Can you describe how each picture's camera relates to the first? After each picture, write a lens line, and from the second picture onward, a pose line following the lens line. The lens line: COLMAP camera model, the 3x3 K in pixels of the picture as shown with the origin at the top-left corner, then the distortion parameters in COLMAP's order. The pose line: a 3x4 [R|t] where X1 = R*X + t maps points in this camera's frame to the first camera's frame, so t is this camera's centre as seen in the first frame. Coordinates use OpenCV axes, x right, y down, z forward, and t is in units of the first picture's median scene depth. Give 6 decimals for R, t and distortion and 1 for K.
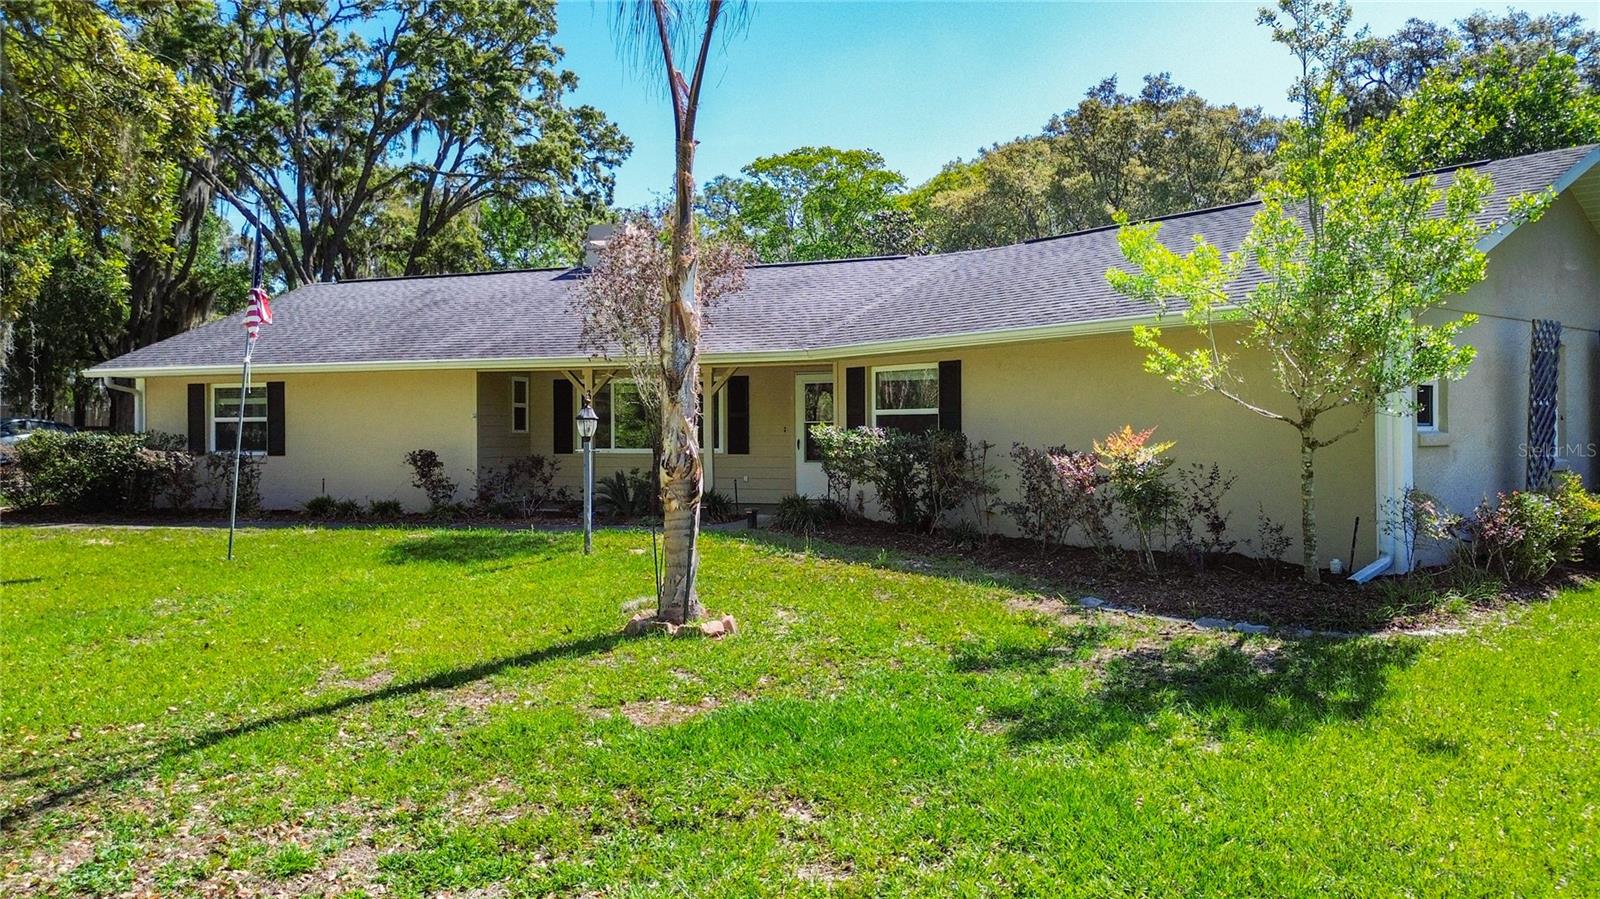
lens RADIAL K [[1154.7, 0, 800.0], [0, 1154.7, 449.5], [0, 0, 1]] dist [0.067608, -0.068616]
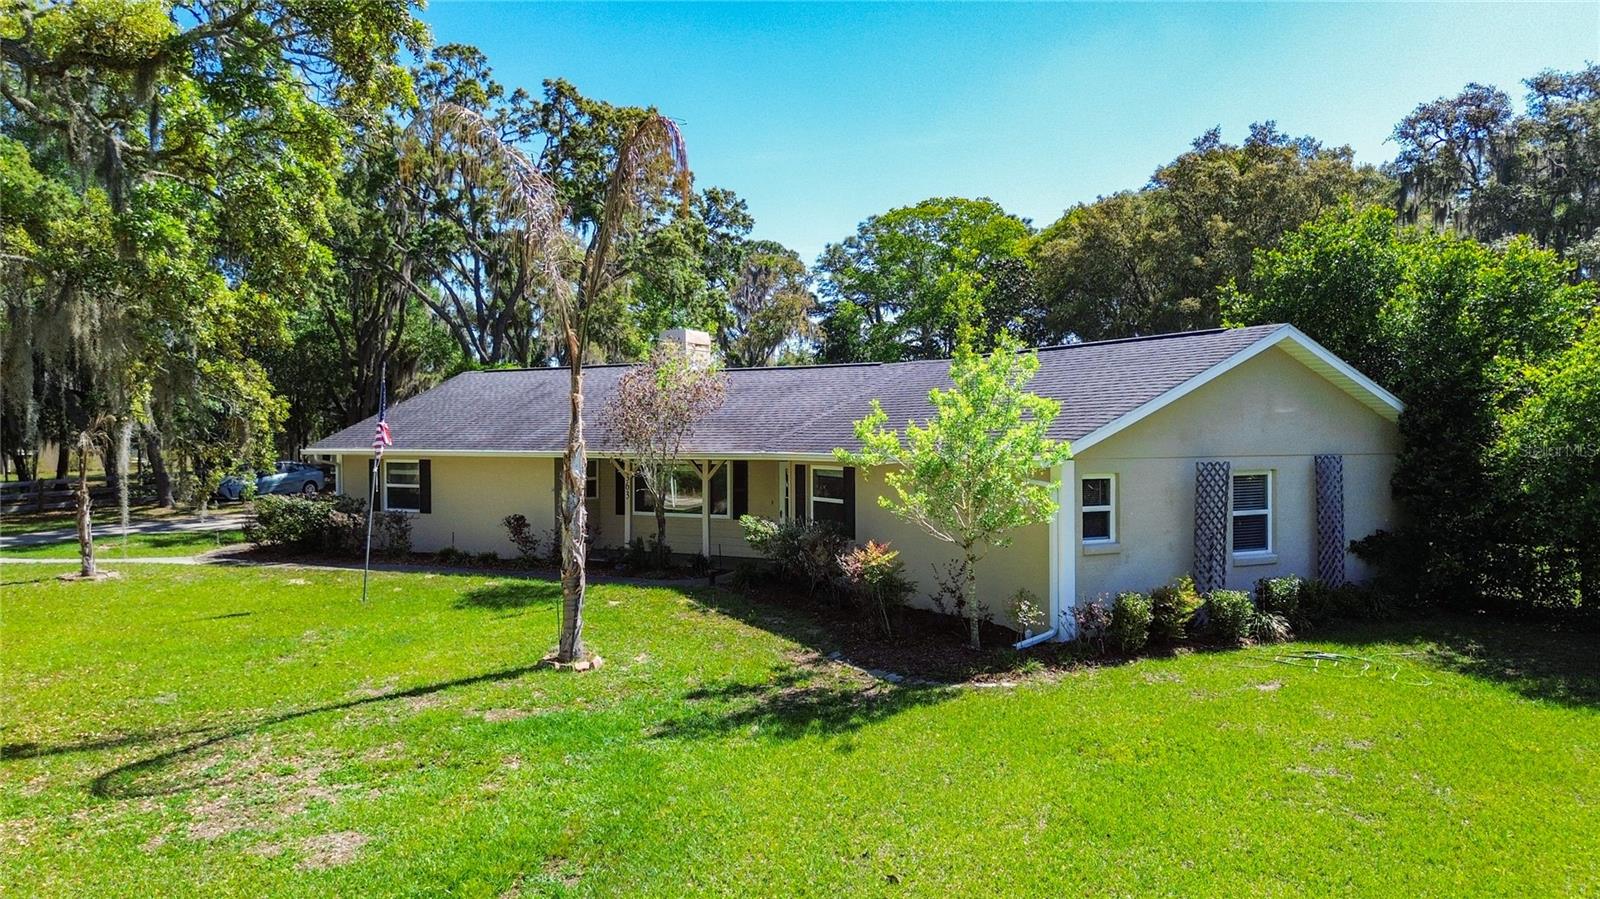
lens RADIAL K [[1159.6, 0, 802.8], [0, 1159.6, 476.5], [0, 0, 1]] dist [0.061552, -0.067630]
pose [[0.982649, 0.007470, -0.185323, 0.260091], [-0.003194, 0.999722, 0.023361, -0.077037], [0.185446, -0.022364, 0.982400, -0.286475]]
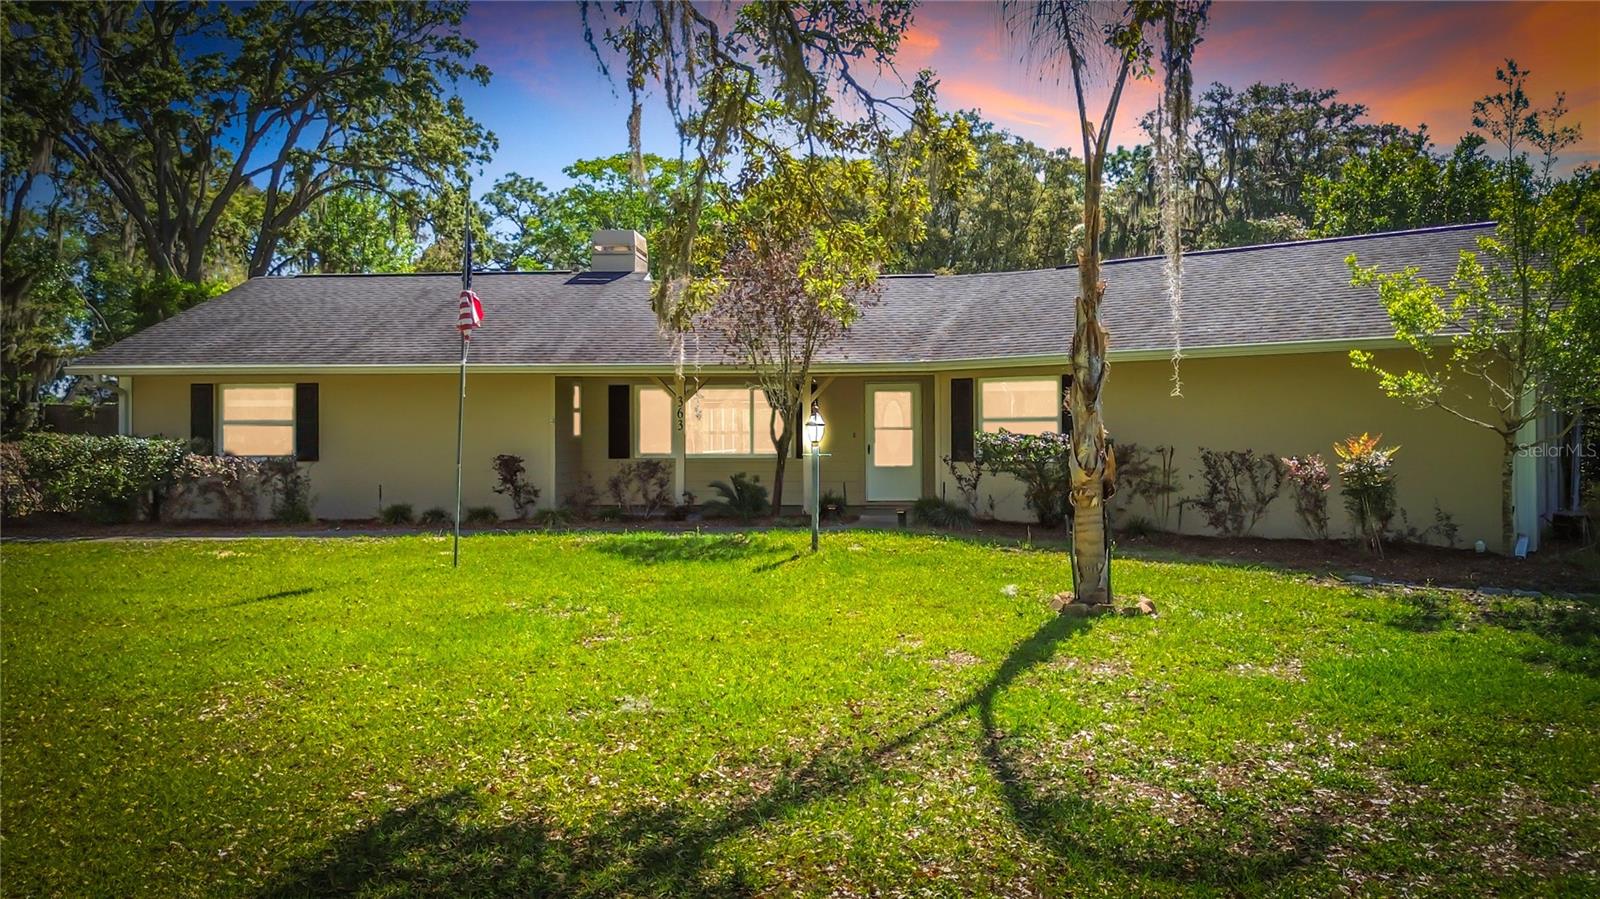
lens RADIAL K [[1154.7, 0, 800.0], [0, 1154.7, 449.5], [0, 0, 1]] dist [0.067608, -0.068616]
pose [[0.966357, -0.000184, 0.257204, -0.327567], [0.001425, 0.999988, -0.004637, 0.000726], [-0.257200, 0.004847, 0.966346, -0.011817]]
